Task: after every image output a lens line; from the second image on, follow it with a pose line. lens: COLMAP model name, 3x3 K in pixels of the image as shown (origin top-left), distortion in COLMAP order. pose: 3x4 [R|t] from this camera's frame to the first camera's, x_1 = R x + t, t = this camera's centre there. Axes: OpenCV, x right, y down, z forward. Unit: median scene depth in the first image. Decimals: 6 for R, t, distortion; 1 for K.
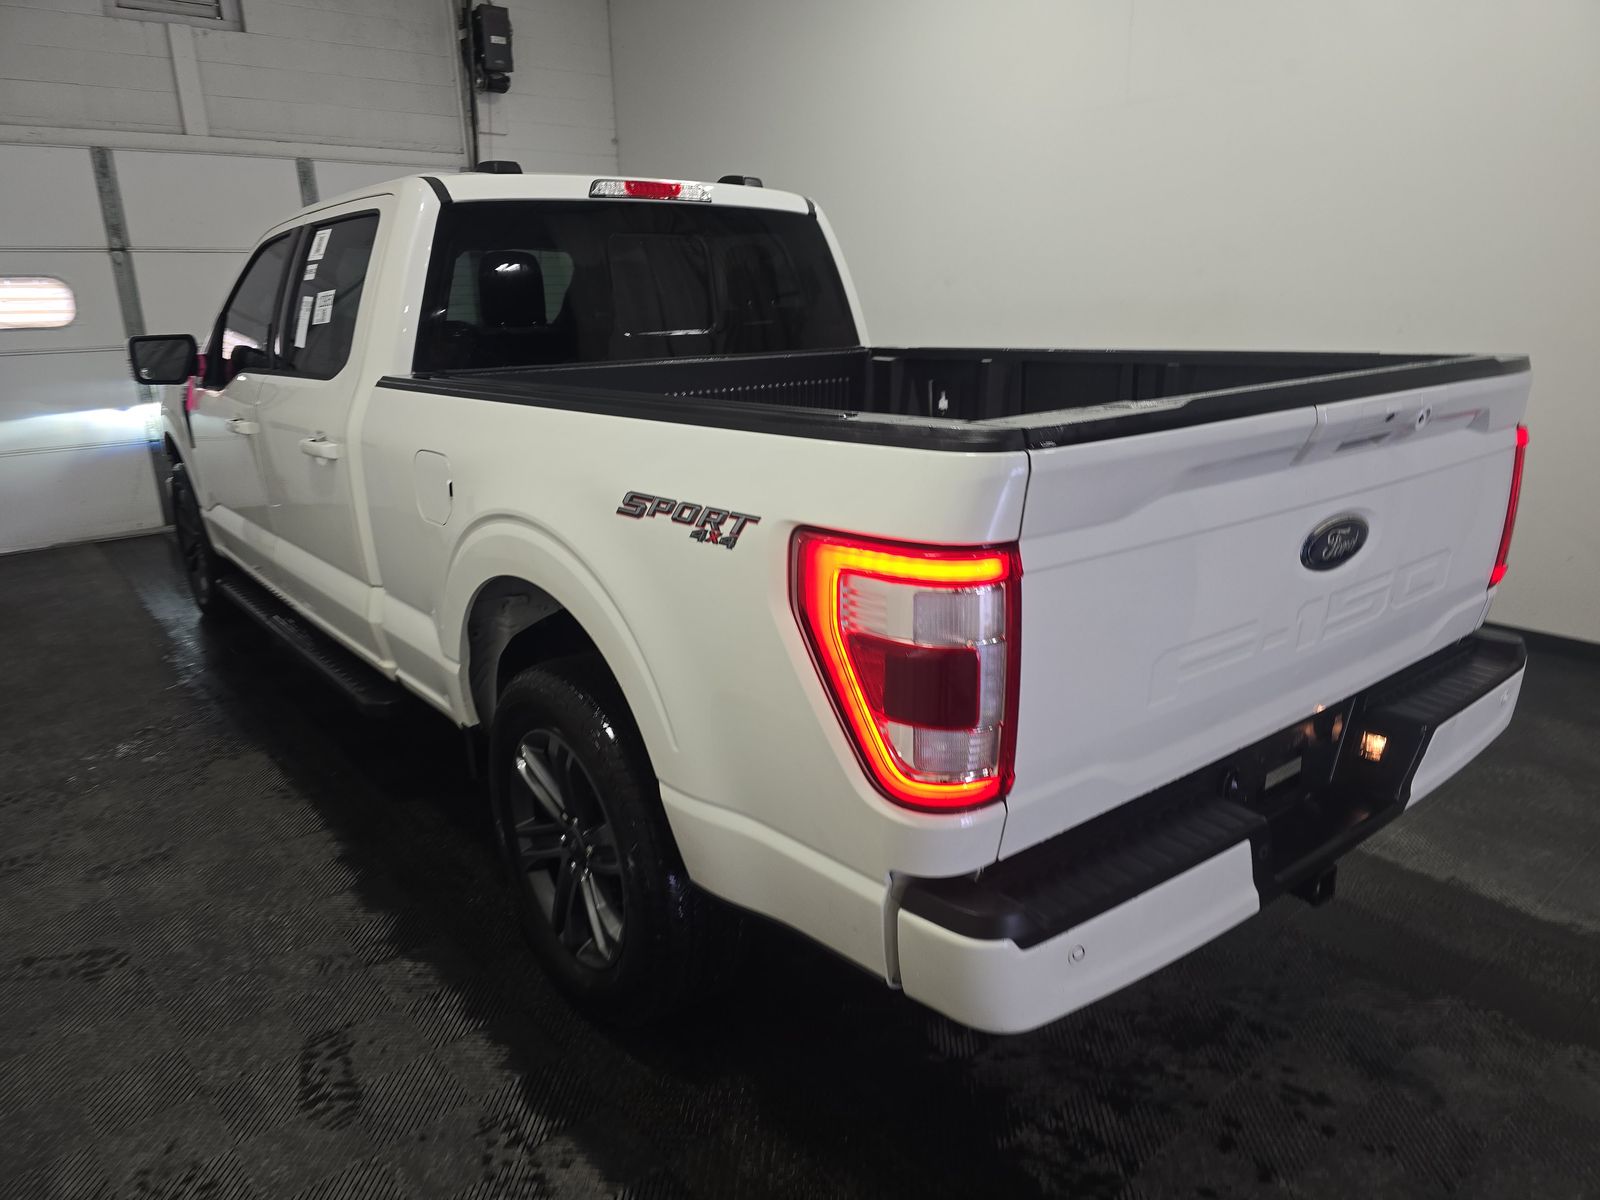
lens RADIAL K [[1075.1, 0, 802.3], [0, 1075.1, 600.4], [0, 0, 1]] dist [0.034892, -0.027258]
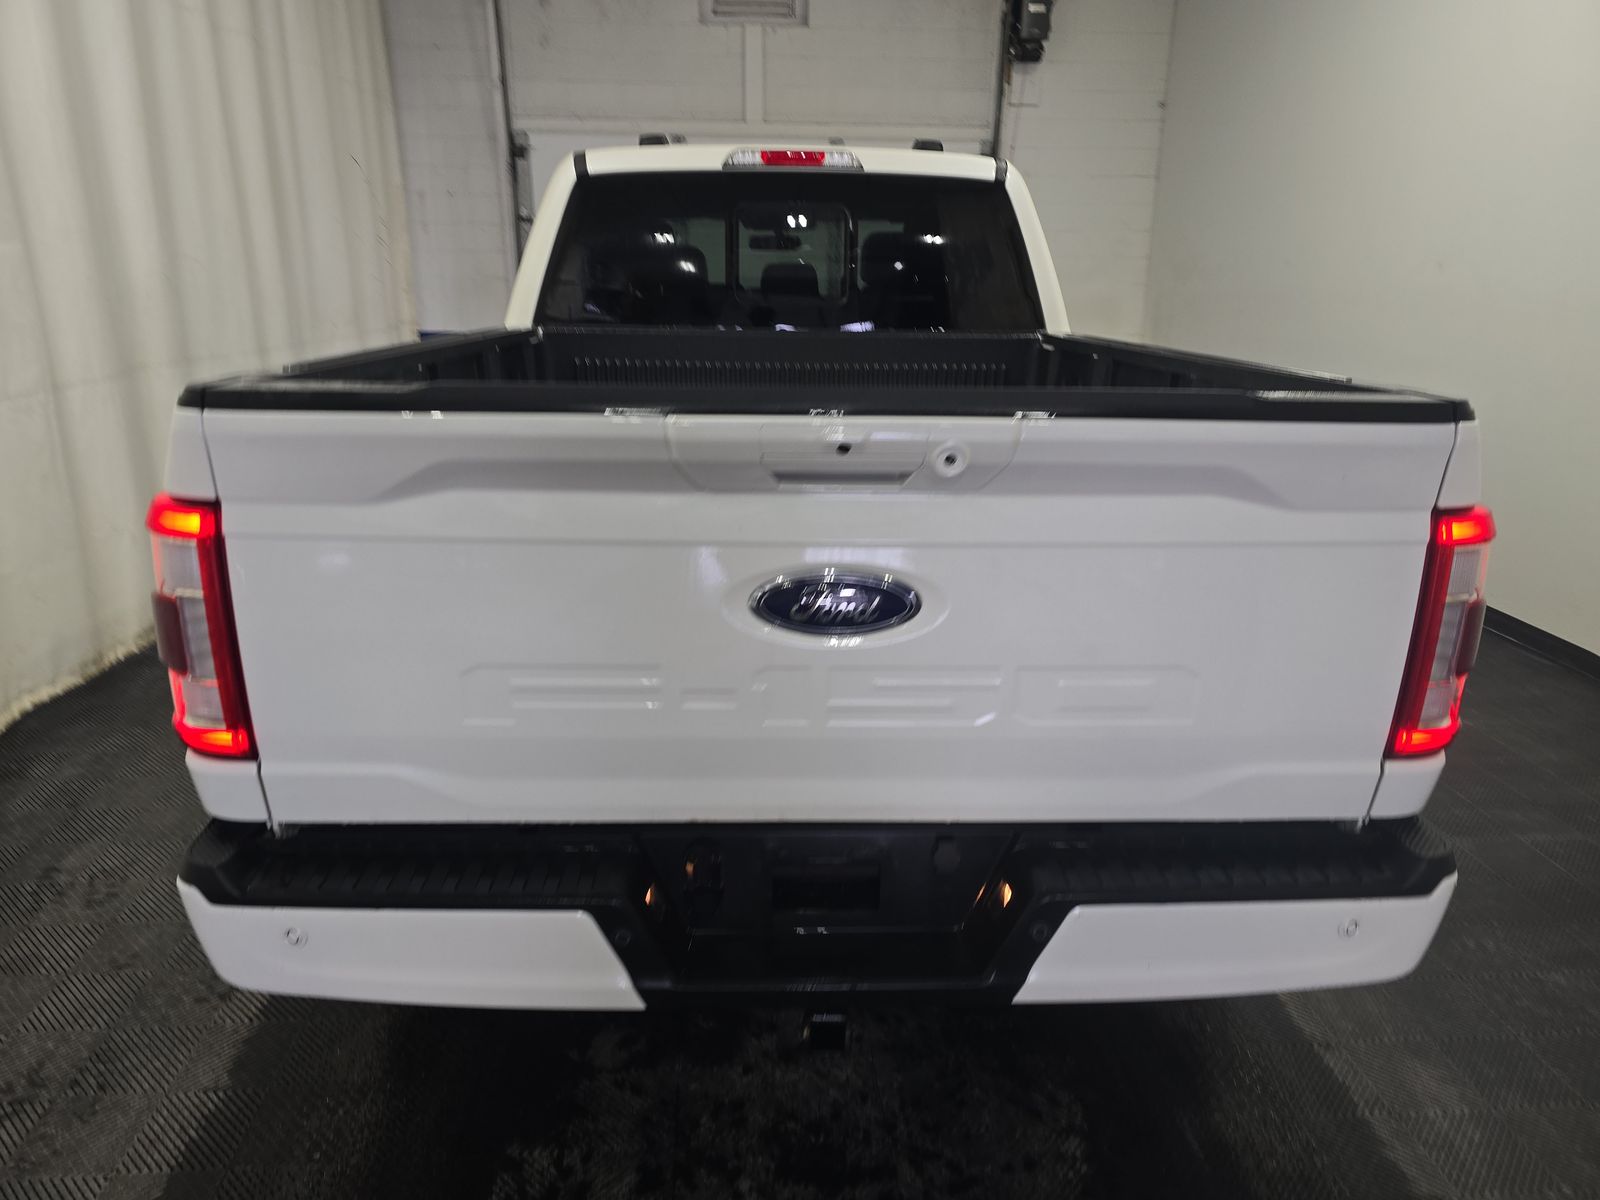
lens RADIAL K [[1075.1, 0, 782.7], [0, 1075.1, 596.5], [0, 0, 1]] dist [0.034892, -0.027258]
pose [[0.804073, 0.203643, -0.558566, 0.446289], [-0.193407, 0.978001, 0.078147, -0.055527], [0.562192, 0.045195, 0.825771, 0.173900]]
